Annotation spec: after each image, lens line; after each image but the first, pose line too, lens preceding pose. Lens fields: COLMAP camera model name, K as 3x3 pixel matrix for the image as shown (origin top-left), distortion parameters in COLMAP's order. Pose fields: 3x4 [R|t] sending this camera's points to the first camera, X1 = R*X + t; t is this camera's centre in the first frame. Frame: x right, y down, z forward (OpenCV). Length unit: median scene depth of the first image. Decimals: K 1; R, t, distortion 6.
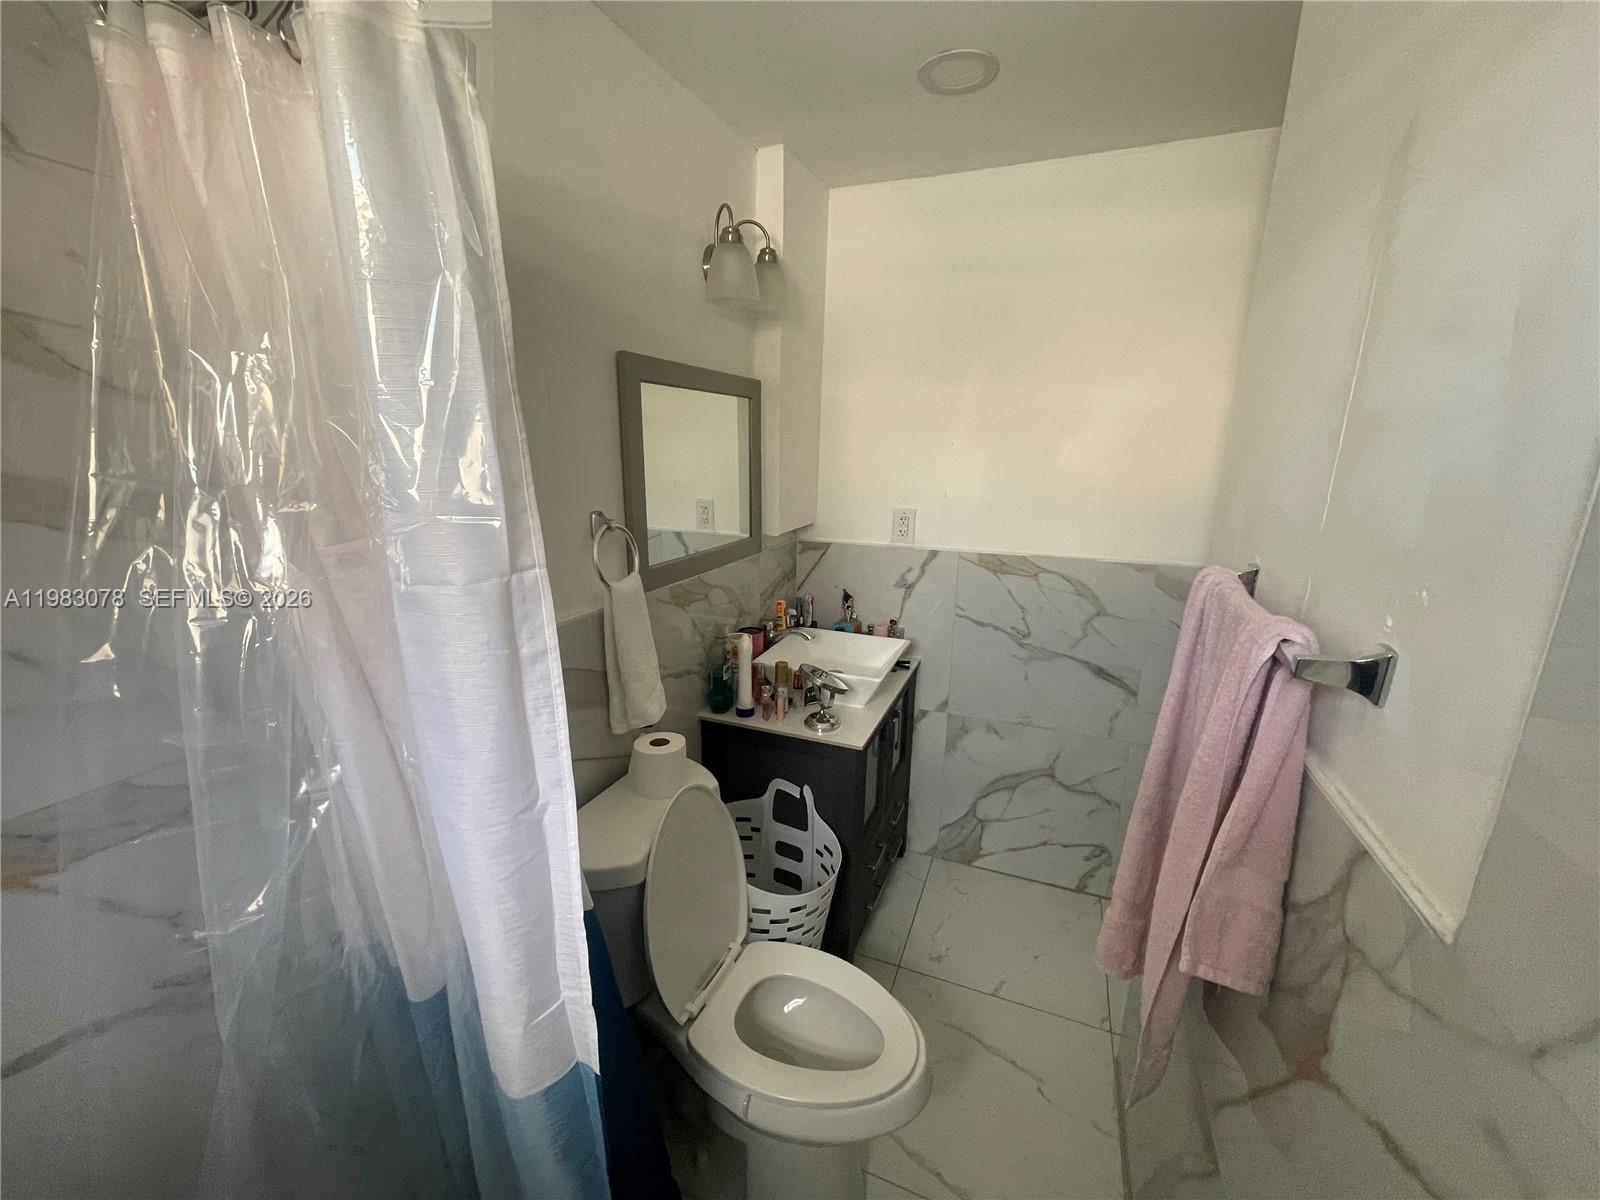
lens RADIAL K [[642.3, 0, 800.0], [0, 642.3, 600.0], [0, 0, 1]] dist [-0.000401, -0.000243]
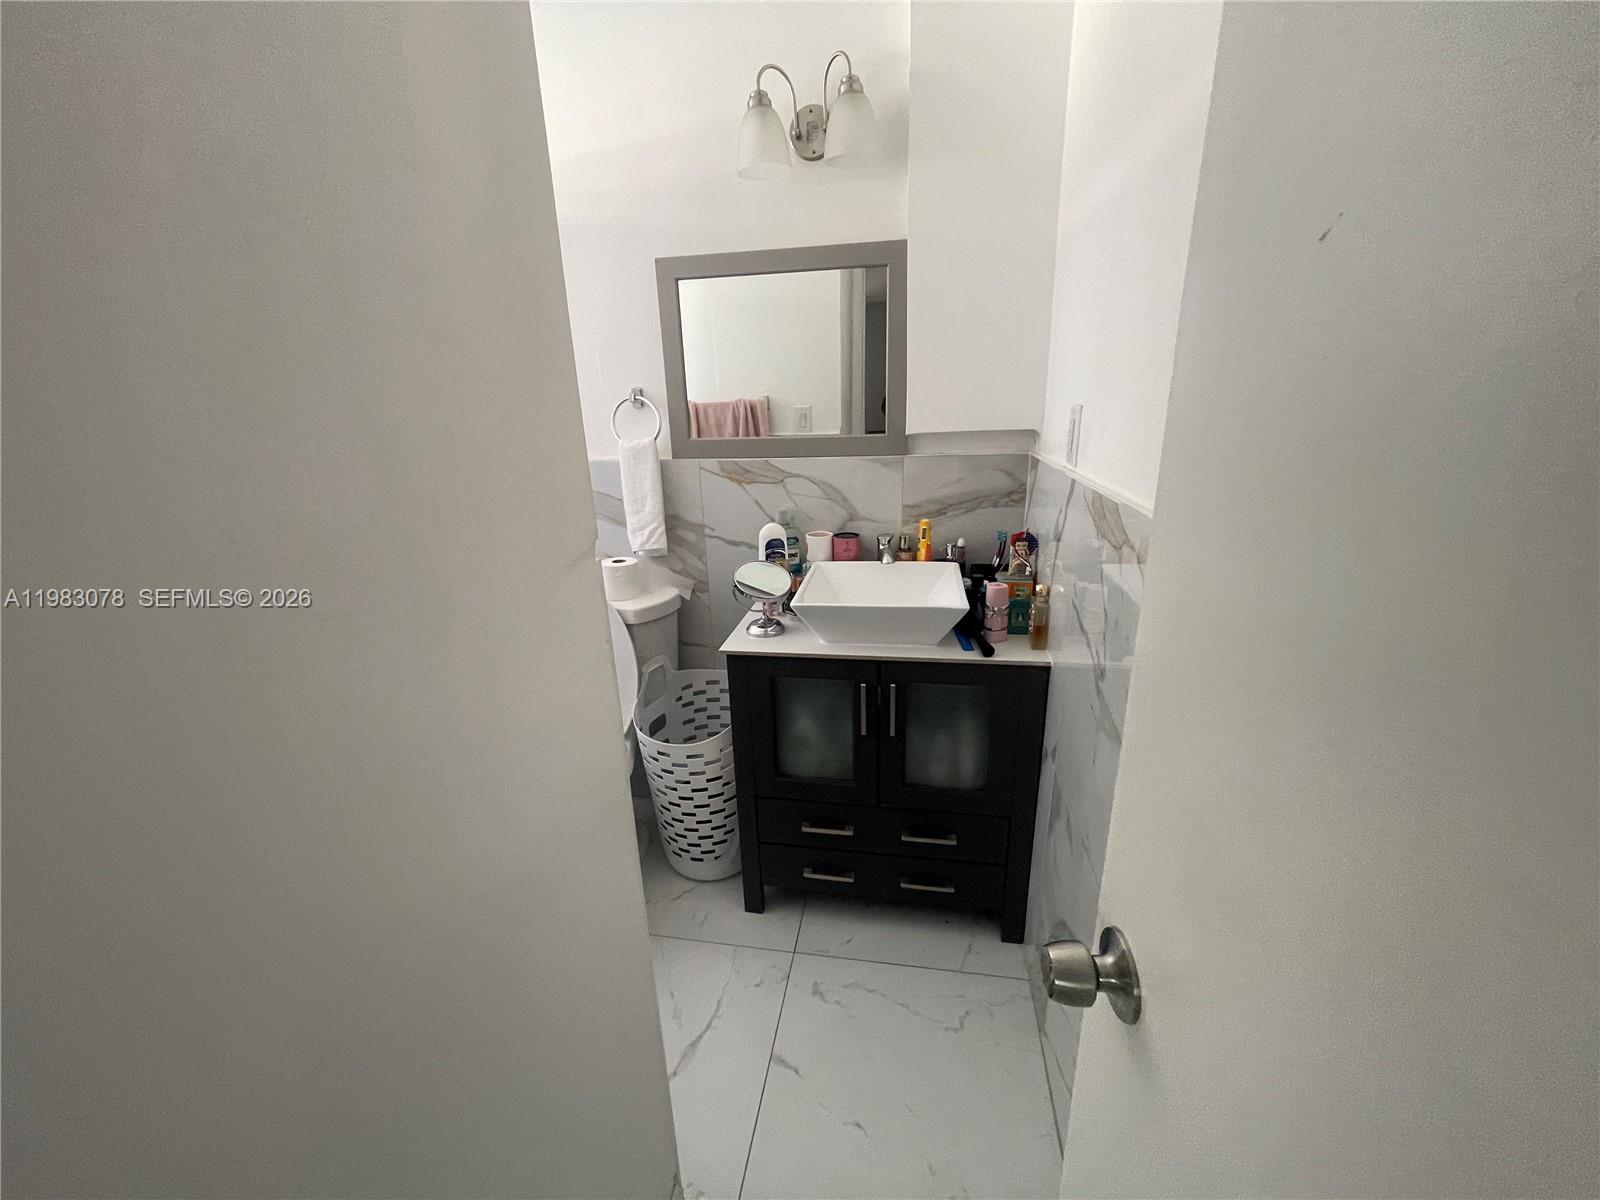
lens RADIAL K [[642.3, 0, 800.0], [0, 642.3, 600.0], [0, 0, 1]] dist [-0.000401, -0.000243]
pose [[0.198622, 0.275663, -0.940510, 0.970446], [-0.199290, 0.950941, 0.236633, -0.082633], [0.959600, 0.140434, 0.243815, 0.870196]]
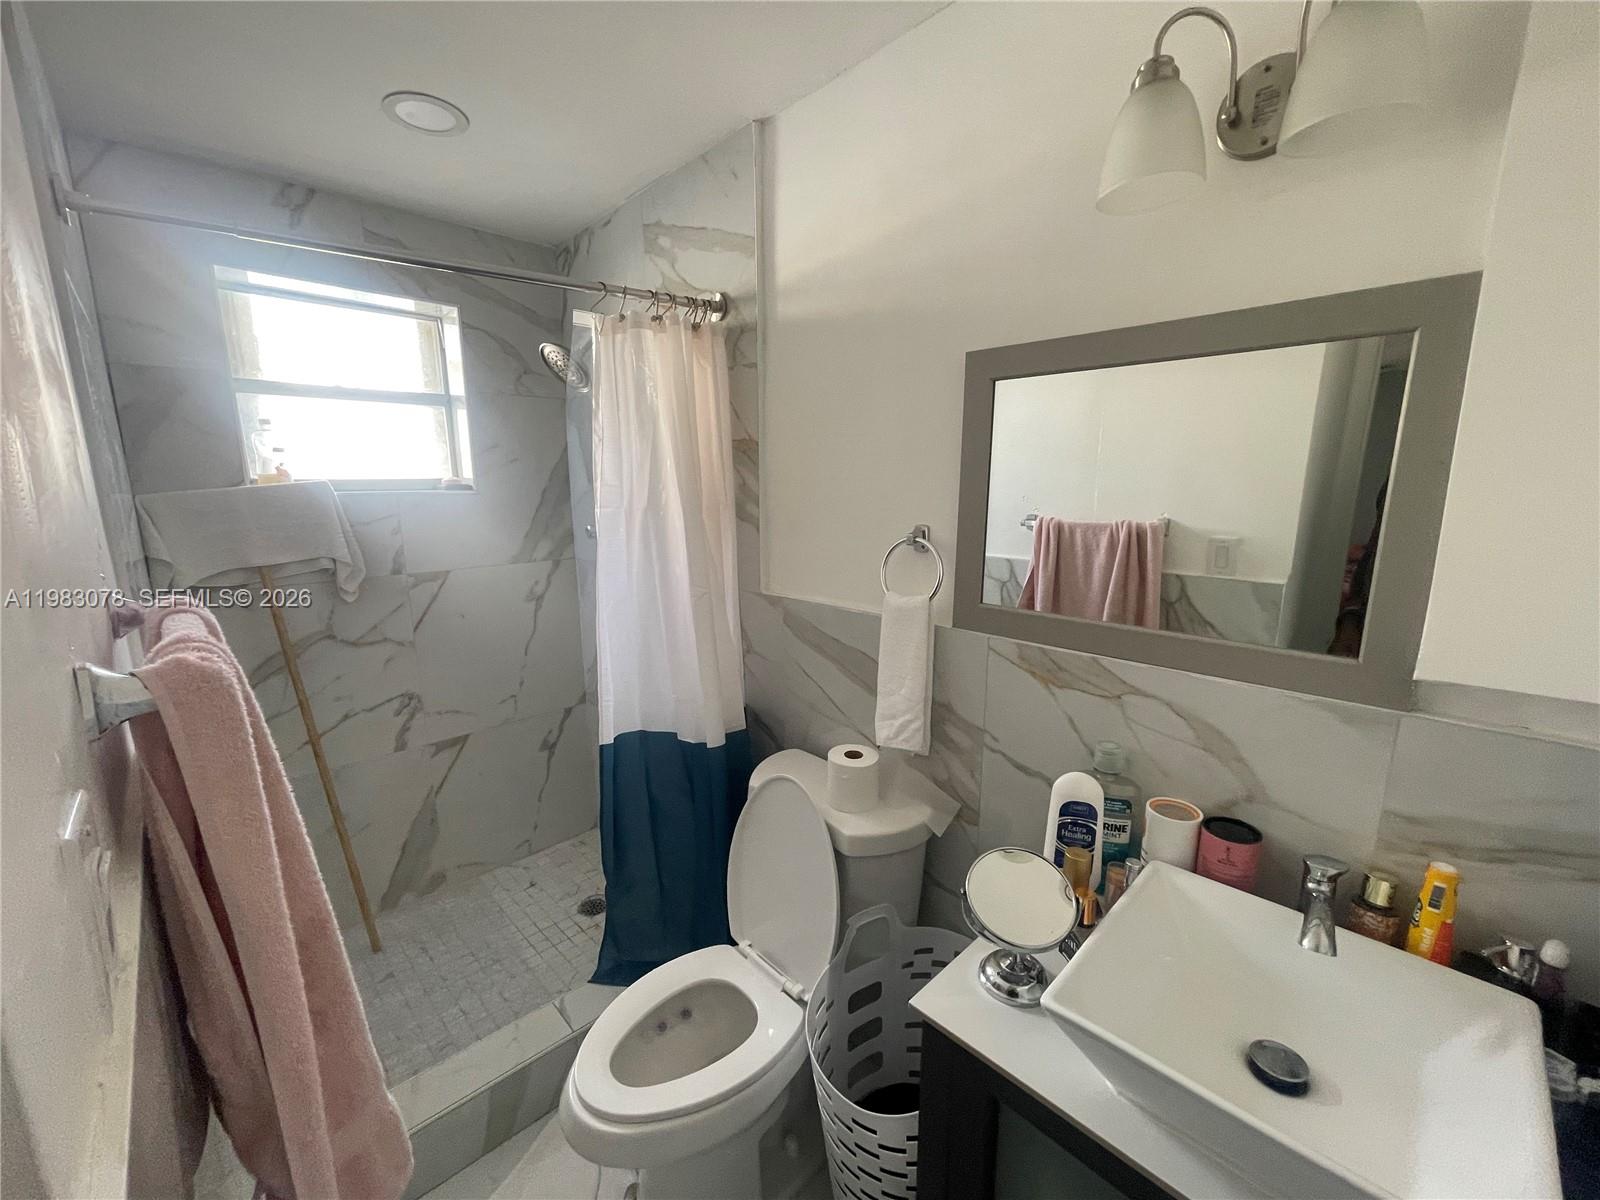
lens RADIAL K [[642.3, 0, 800.0], [0, 642.3, 600.0], [0, 0, 1]] dist [-0.000401, -0.000243]
pose [[-0.411409, 0.153659, -0.898405, 0.557397], [-0.224306, 0.938303, 0.263200, -0.203031], [0.883419, 0.309800, -0.351560, 0.997801]]
